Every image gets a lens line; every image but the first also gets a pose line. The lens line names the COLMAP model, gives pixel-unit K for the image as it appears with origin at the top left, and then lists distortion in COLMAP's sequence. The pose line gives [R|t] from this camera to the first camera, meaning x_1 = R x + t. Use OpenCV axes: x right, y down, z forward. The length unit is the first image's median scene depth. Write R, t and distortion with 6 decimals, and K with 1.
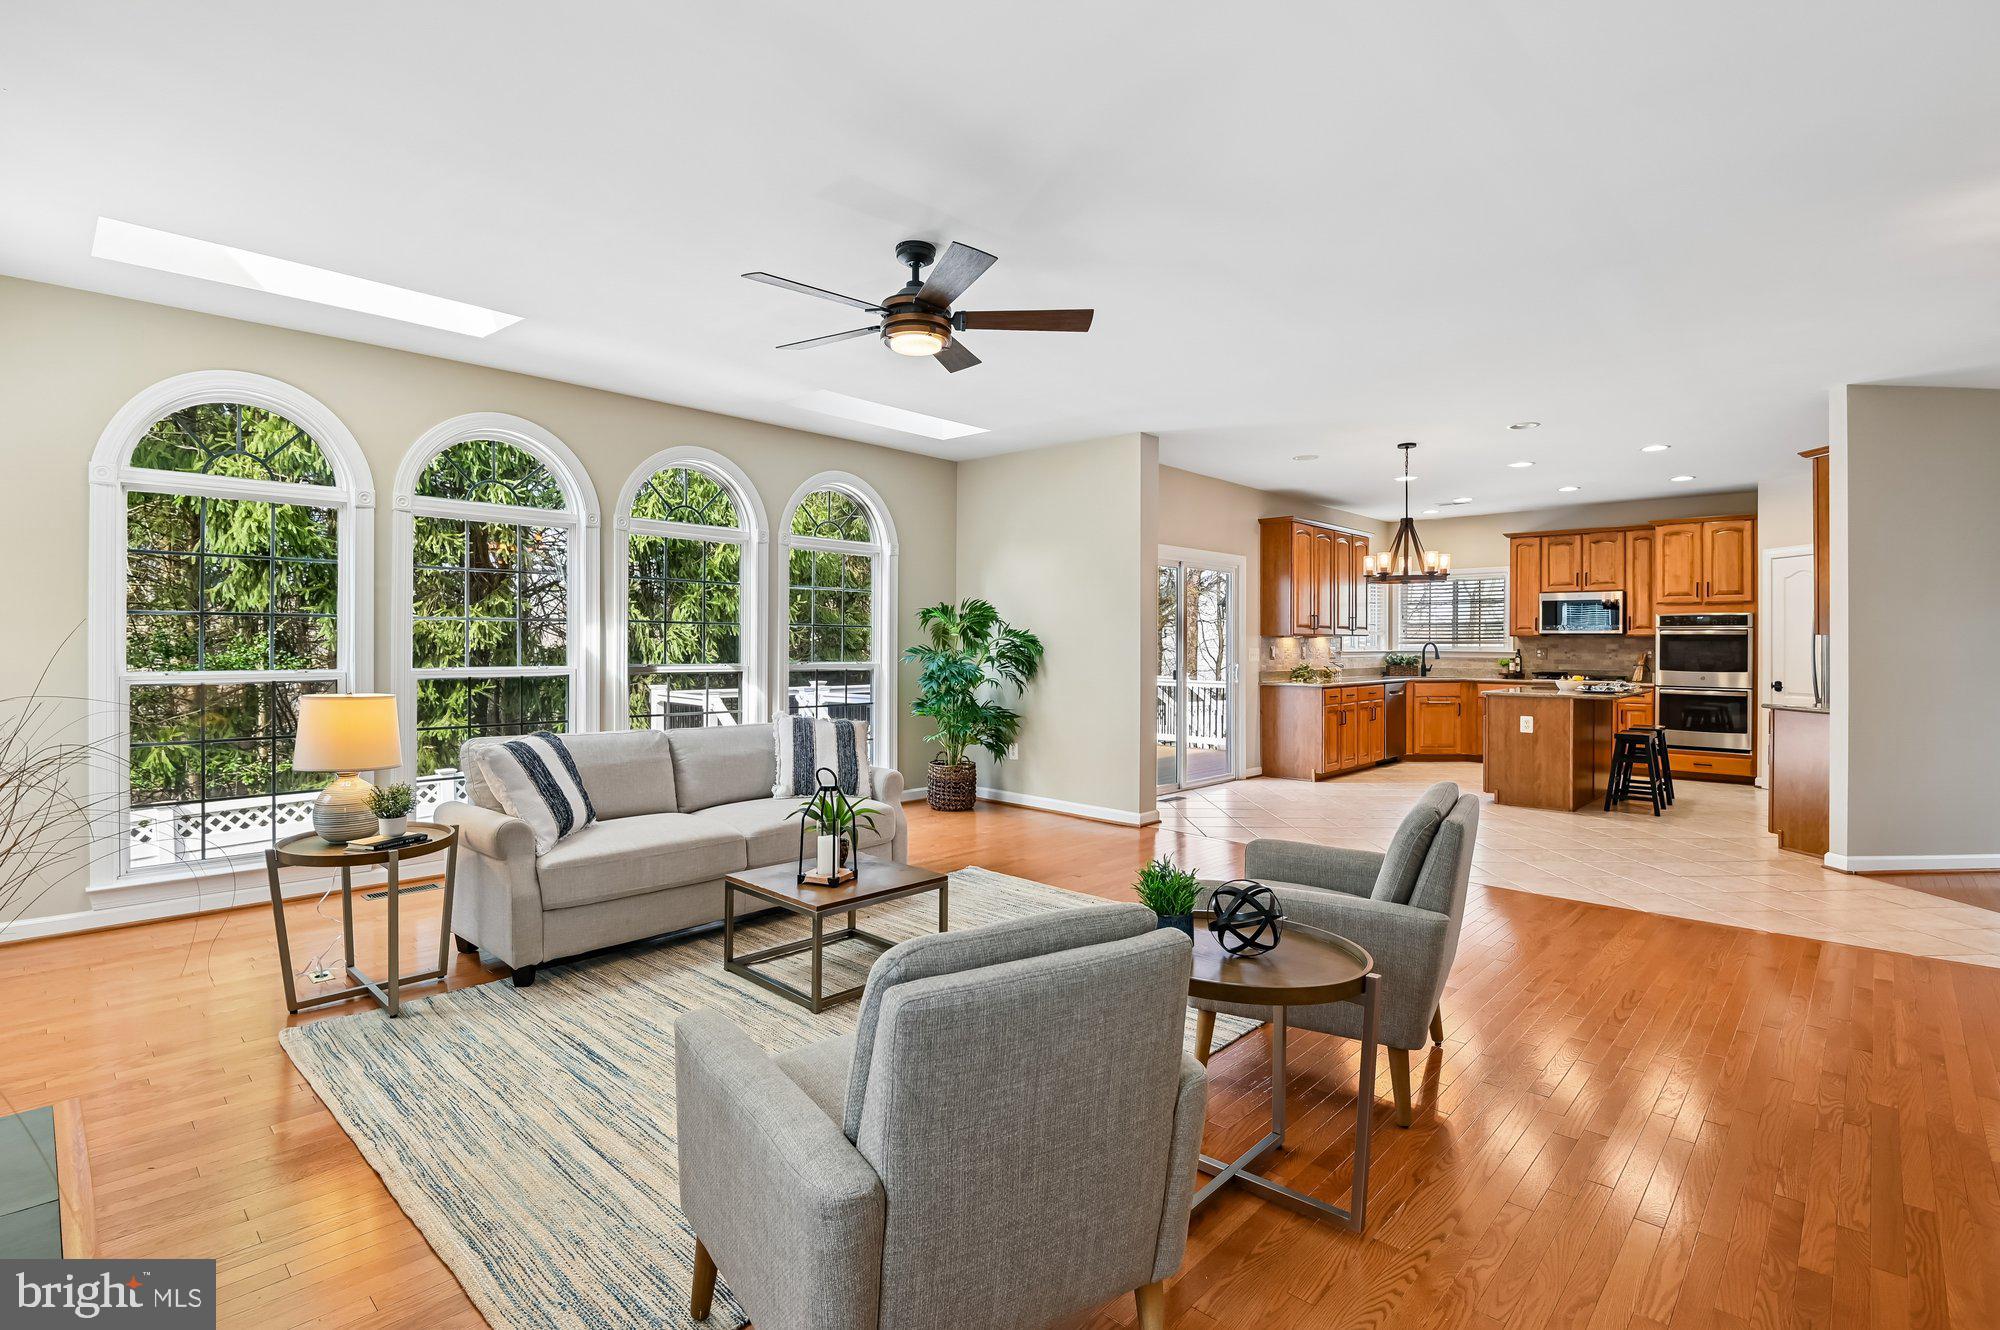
lens RADIAL K [[989.2, 0, 1002.0], [0, 989.2, 639.8], [0, 0, 1]] dist [0.065396, -0.073946]
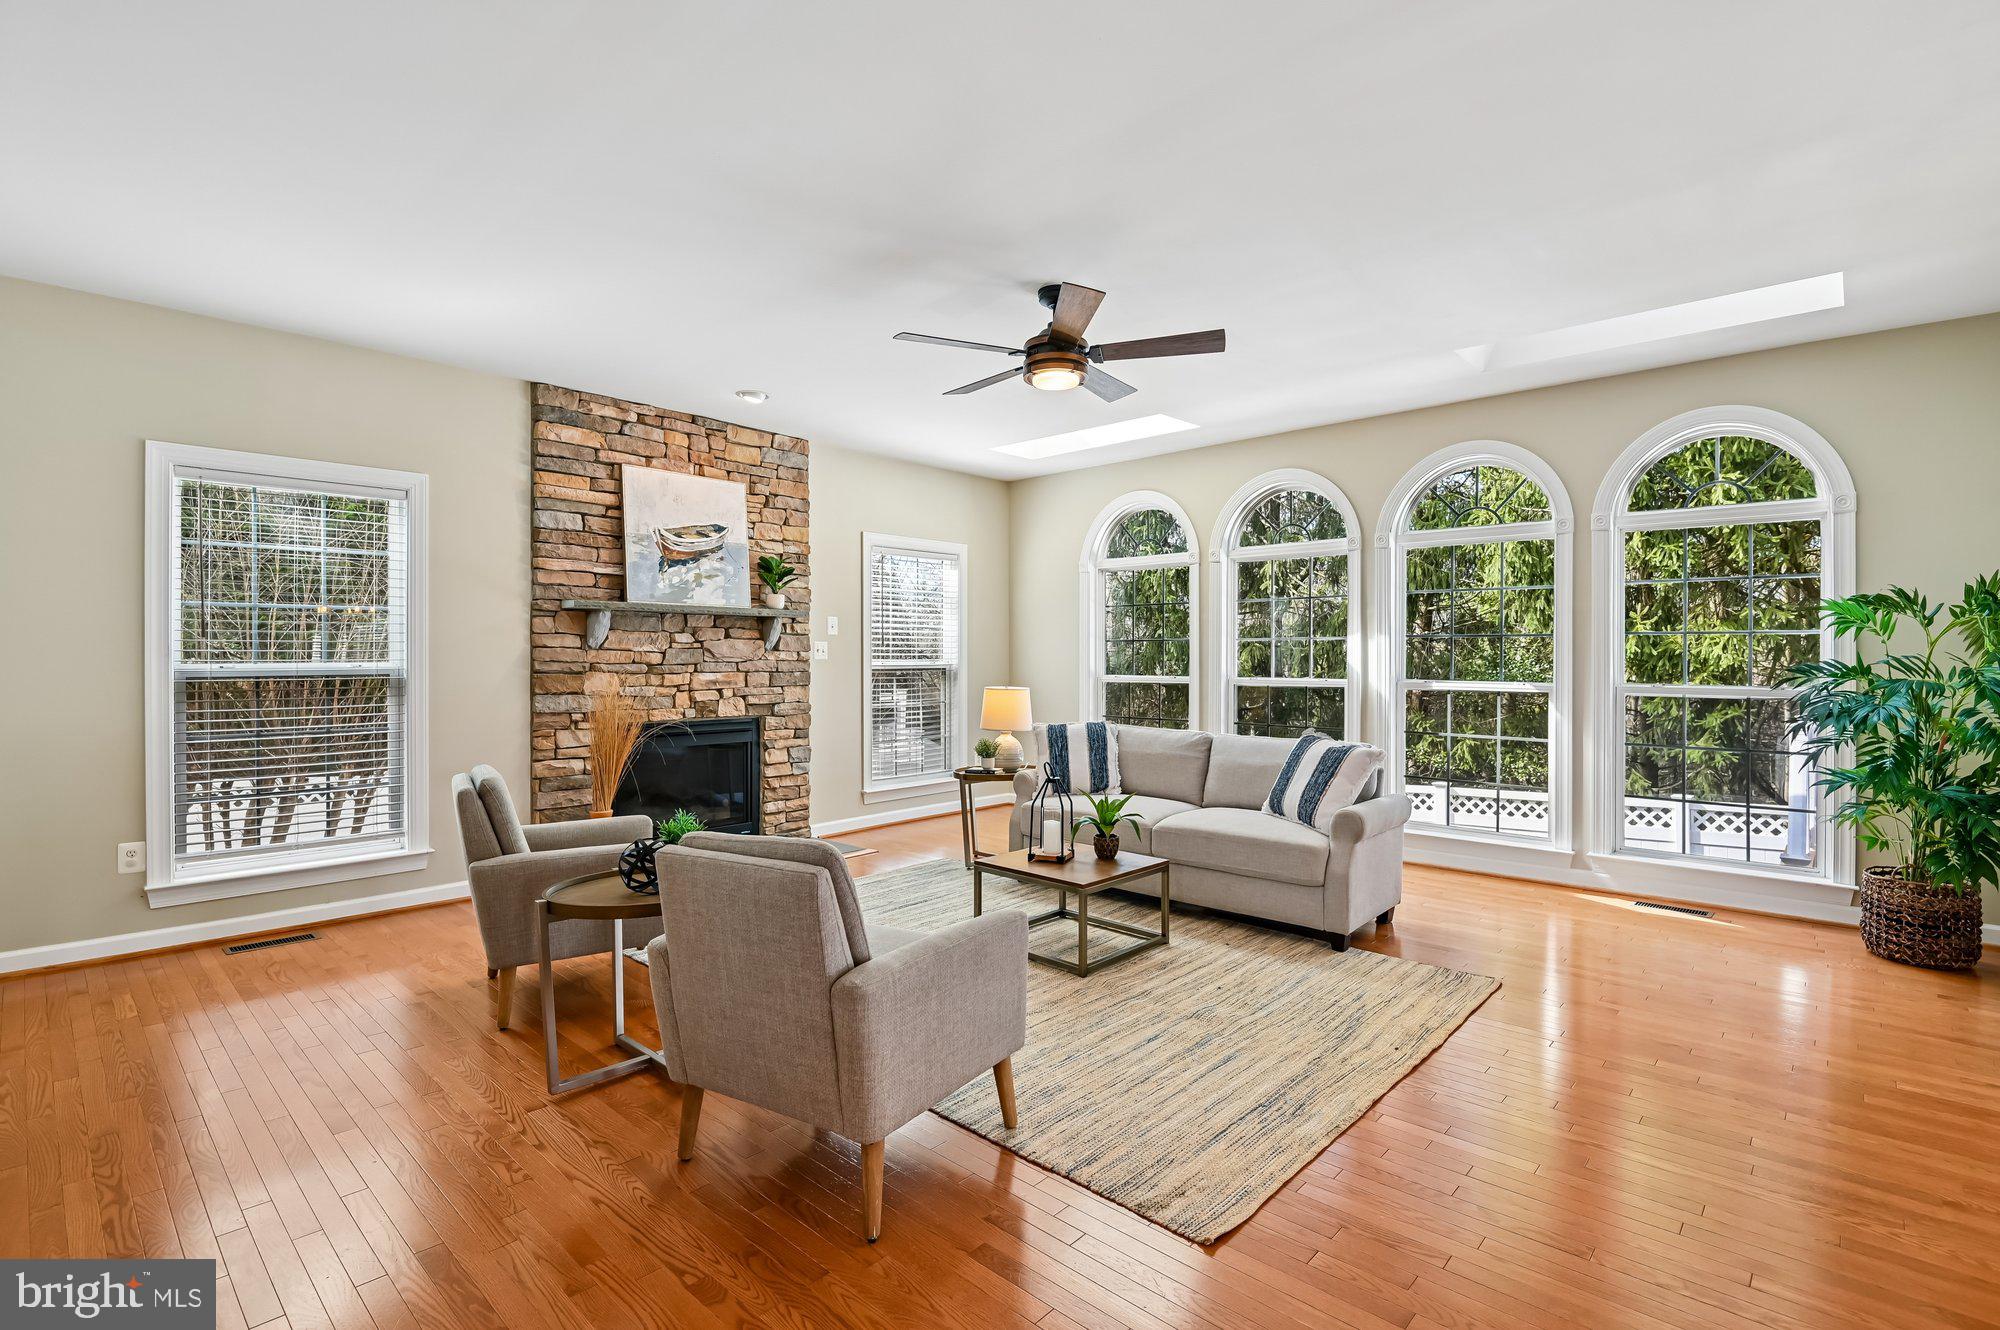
lens RADIAL K [[910.1, 0, 1000.0], [0, 910.1, 665.0], [0, 0, 1]] dist [-0.003204, -0.012463]
pose [[-0.017360, 0.007963, -0.999818, 0.361215], [0.002594, 0.999965, 0.007919, 0.001656], [0.999846, -0.002456, -0.017380, 0.390443]]
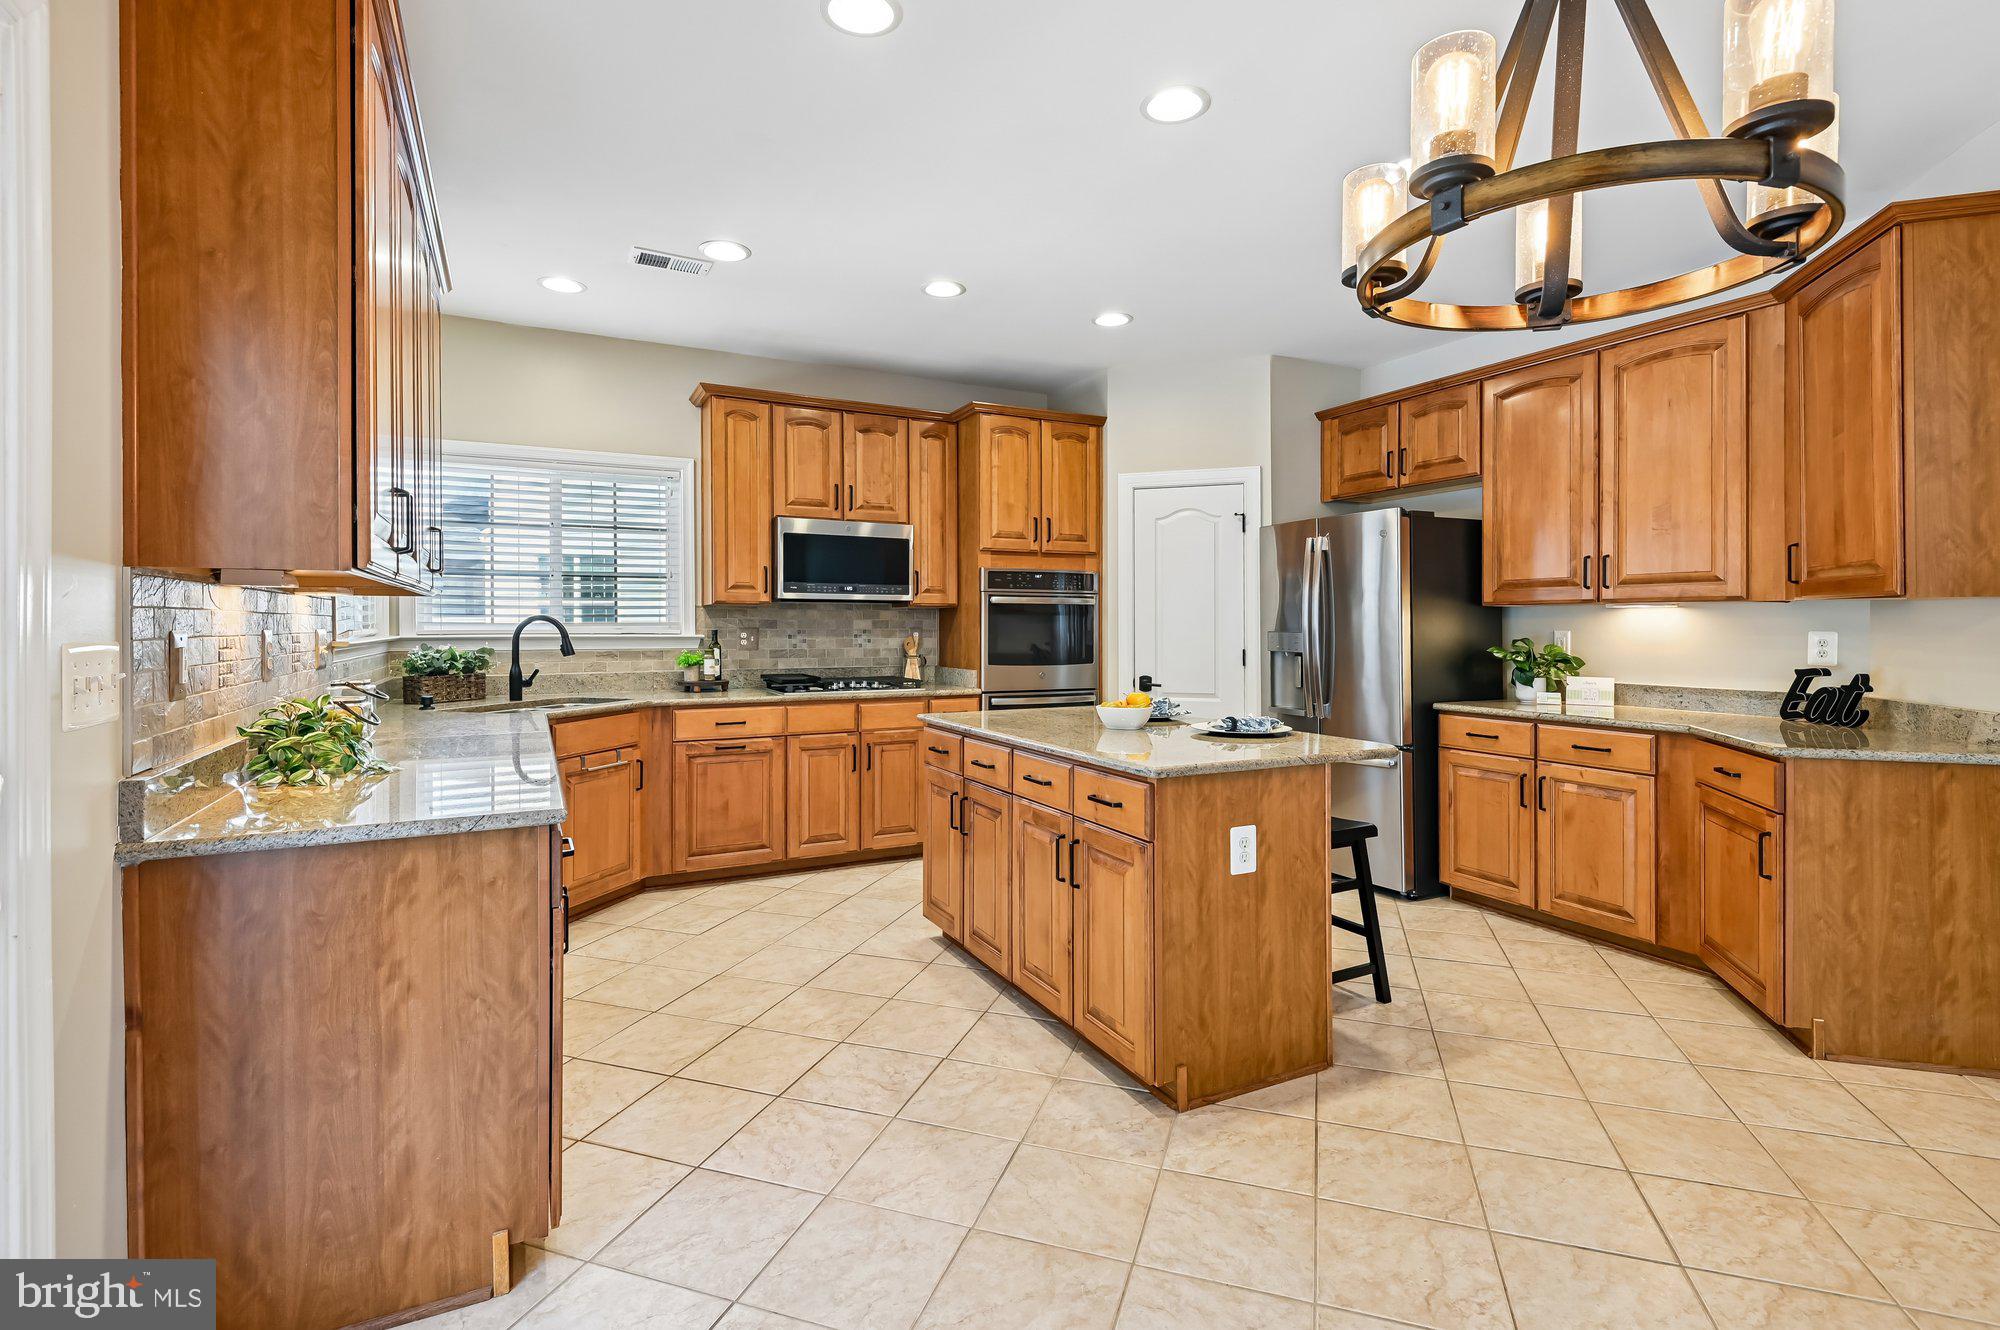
lens RADIAL K [[928.0, 0, 1012.9], [0, 928.0, 629.8], [0, 0, 1]] dist [0.034754, 0.000031]
pose [[0.353267, -0.007138, 0.935495, 0.163745], [-0.004032, 0.999950, 0.009153, 0.004962], [-0.935514, -0.007005, 0.353220, 0.803190]]
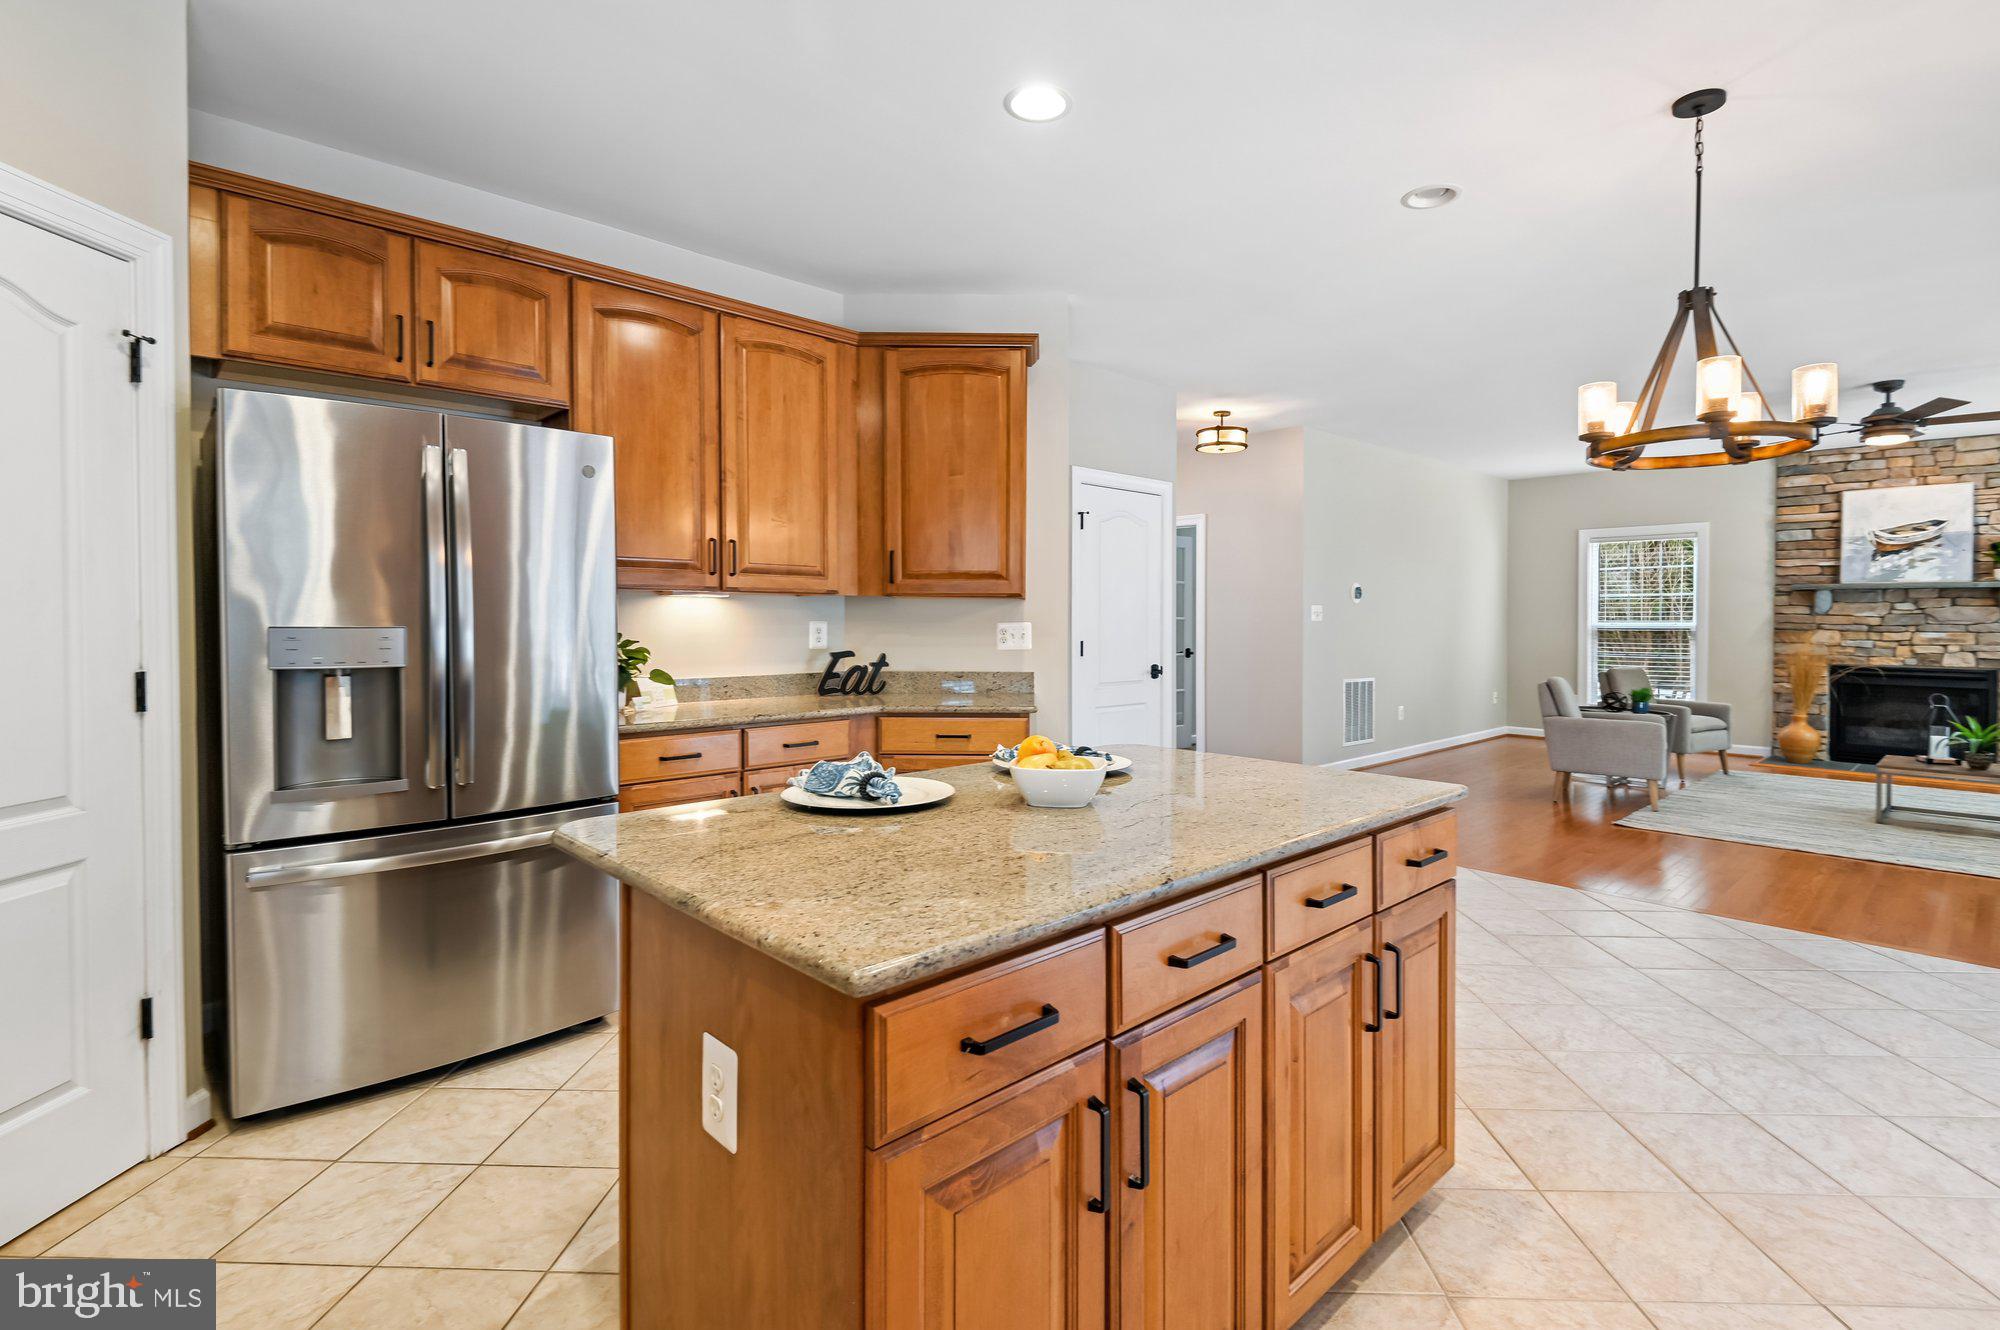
lens RADIAL K [[951.0, 0, 1049.2], [0, 951.0, 623.3], [0, 0, 1]] dist [-0.001562, -0.000520]
pose [[-0.998530, -0.006572, 0.053803, 0.492799], [-0.006526, 0.999978, 0.001028, 0.007598], [-0.053808, 0.000675, -0.998551, 1.083516]]
